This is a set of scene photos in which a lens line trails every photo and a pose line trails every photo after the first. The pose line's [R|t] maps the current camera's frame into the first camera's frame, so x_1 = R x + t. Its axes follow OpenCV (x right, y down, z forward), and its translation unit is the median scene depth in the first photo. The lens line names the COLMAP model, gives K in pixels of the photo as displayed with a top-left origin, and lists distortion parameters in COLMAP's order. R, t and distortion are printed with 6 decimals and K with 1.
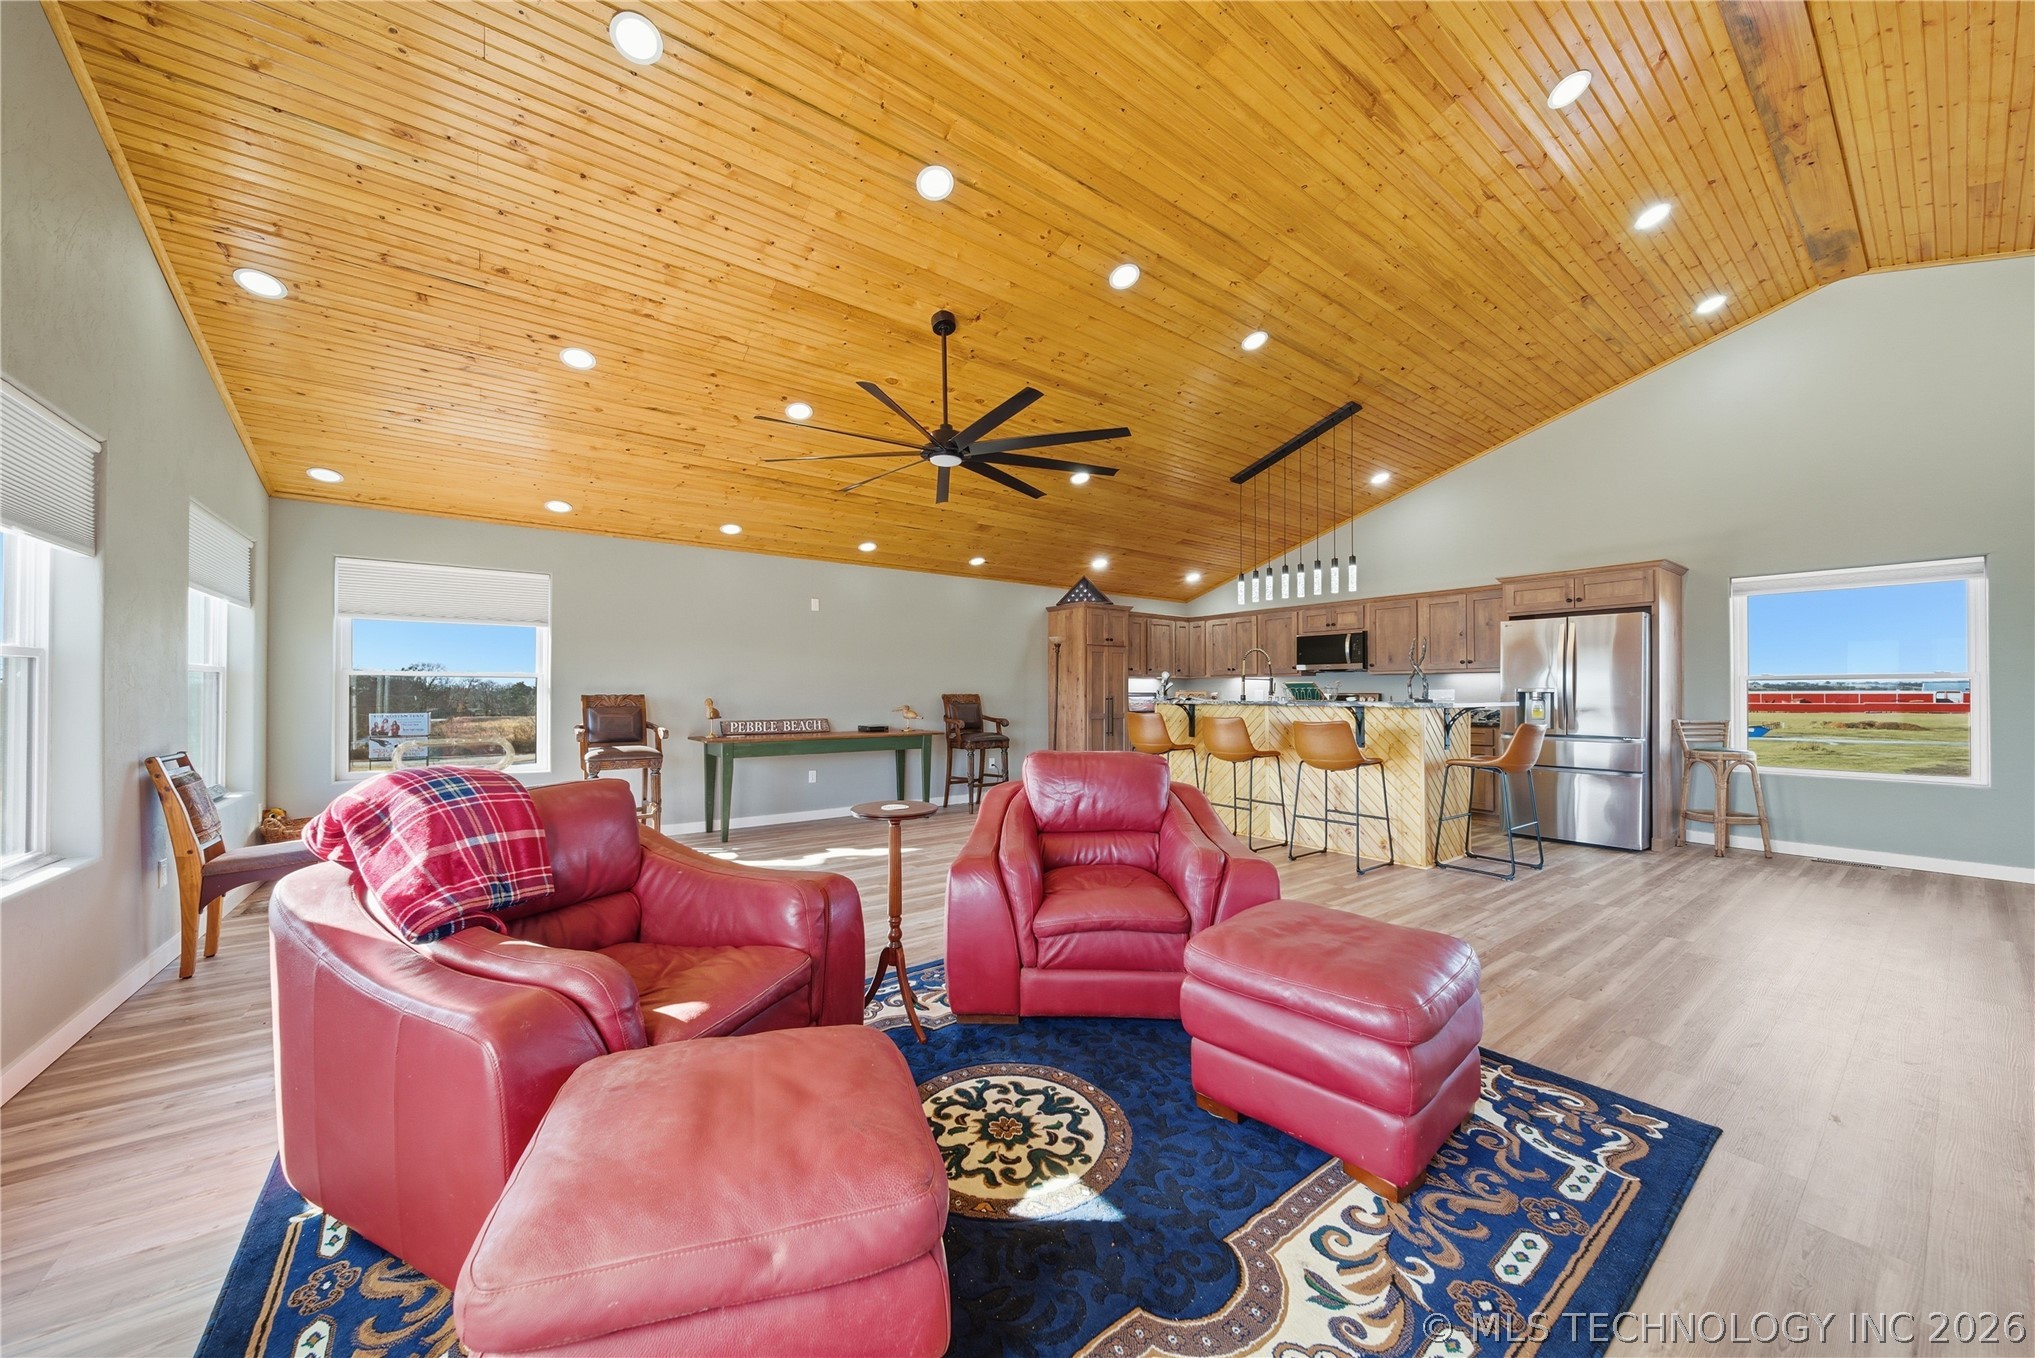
lens RADIAL K [[717.2, 0, 1010.2], [0, 717.2, 683.8], [0, 0, 1]] dist [-0.000763, -0.000135]
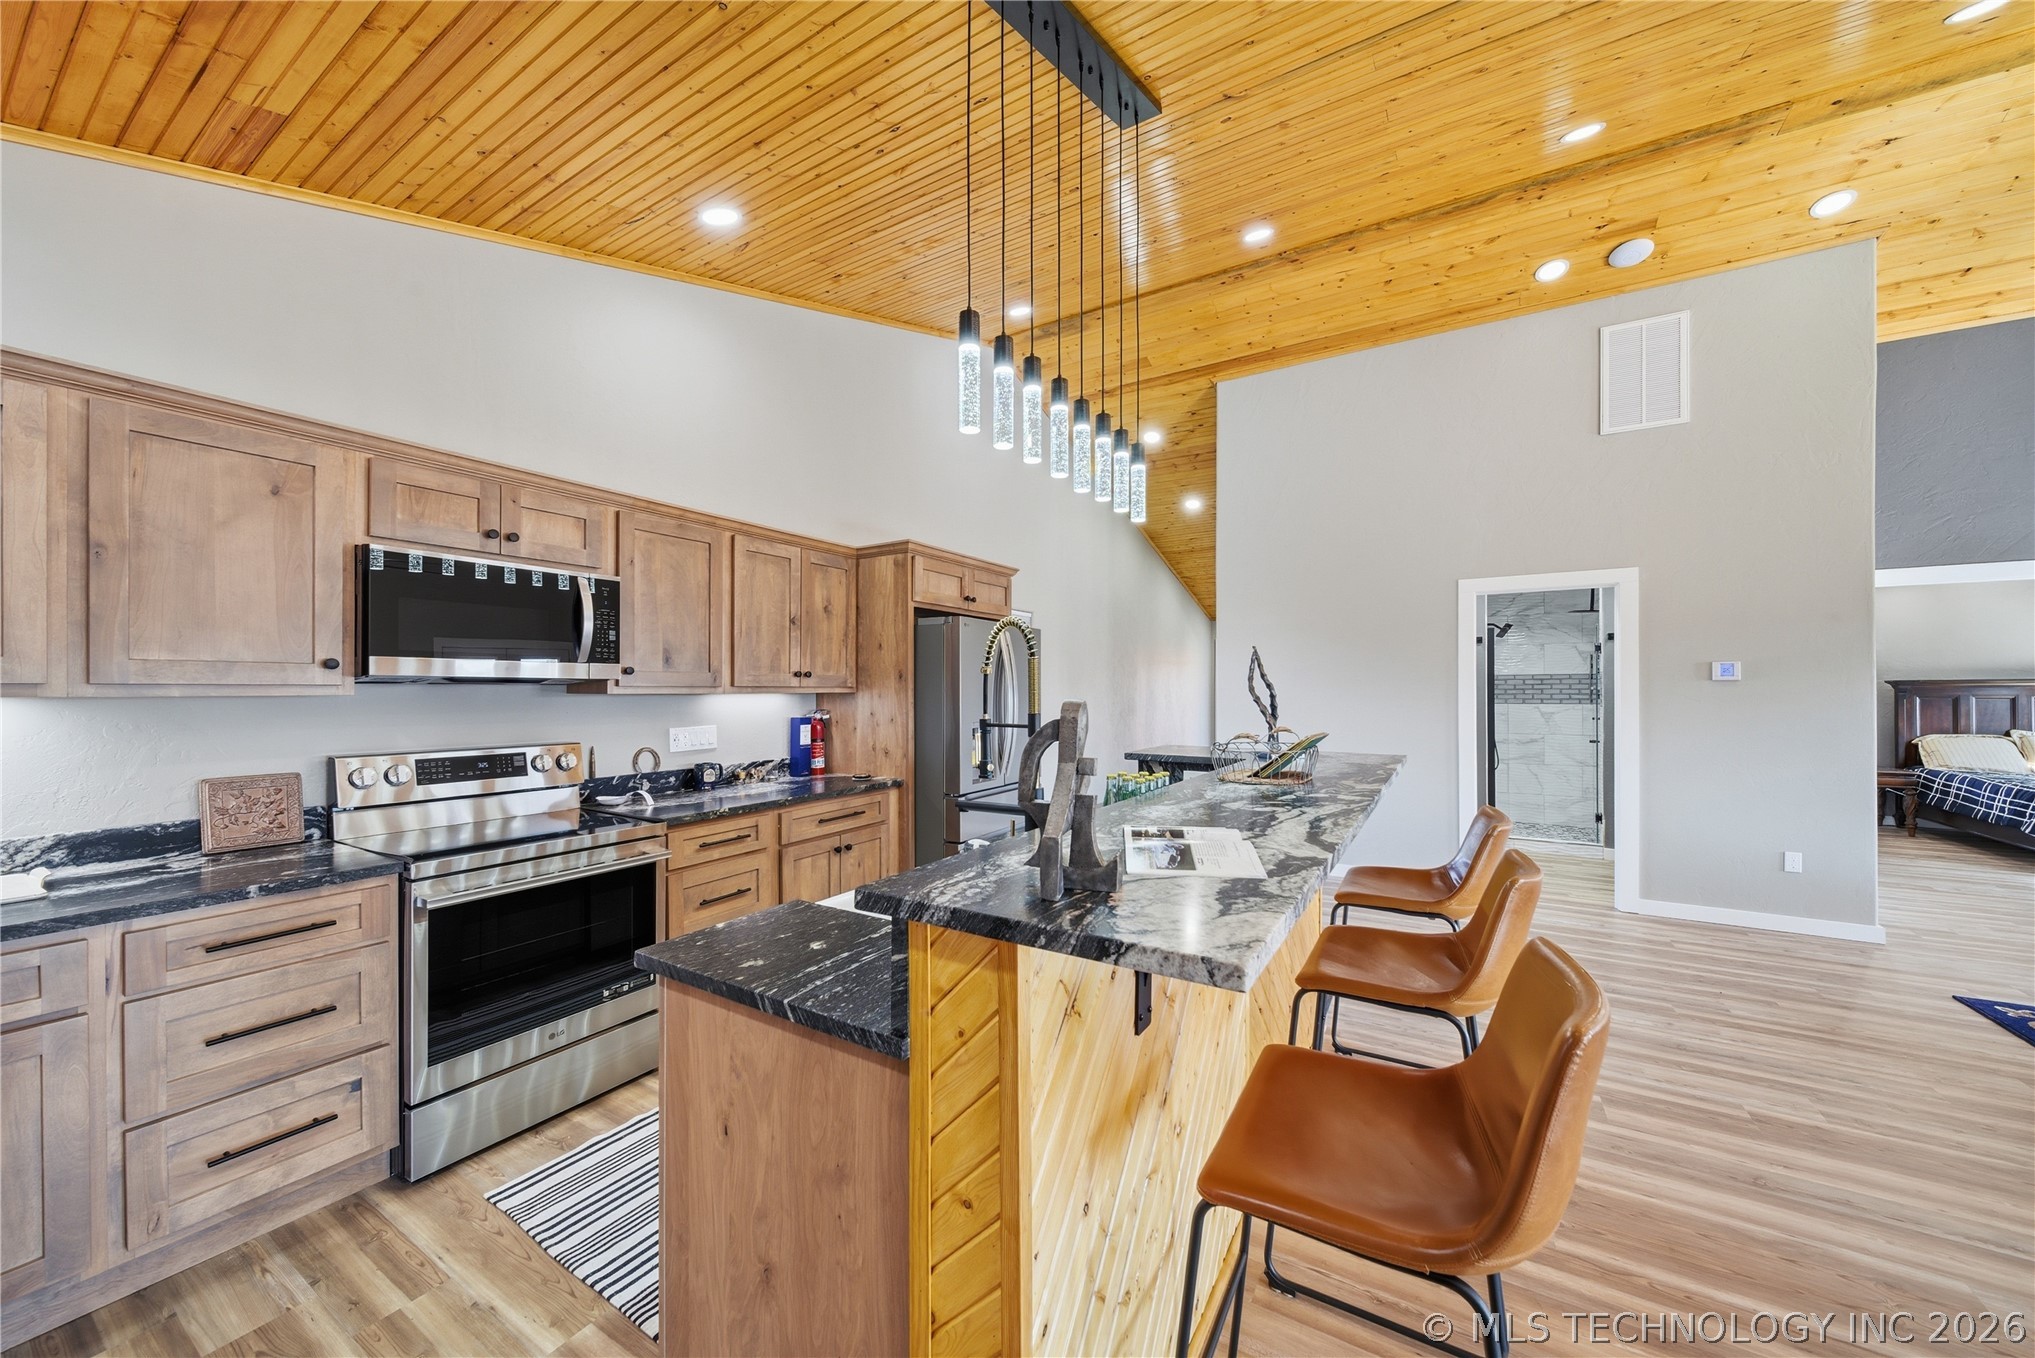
lens RADIAL K [[719.1, 0, 1016.1], [0, 719.1, 690.6], [0, 0, 1]] dist [-0.002650, -0.000447]
pose [[-0.377852, -0.000861, 0.925865, 0.102666], [-0.011231, 0.999930, -0.003654, -0.024198], [-0.925798, -0.011778, -0.377836, 1.397767]]
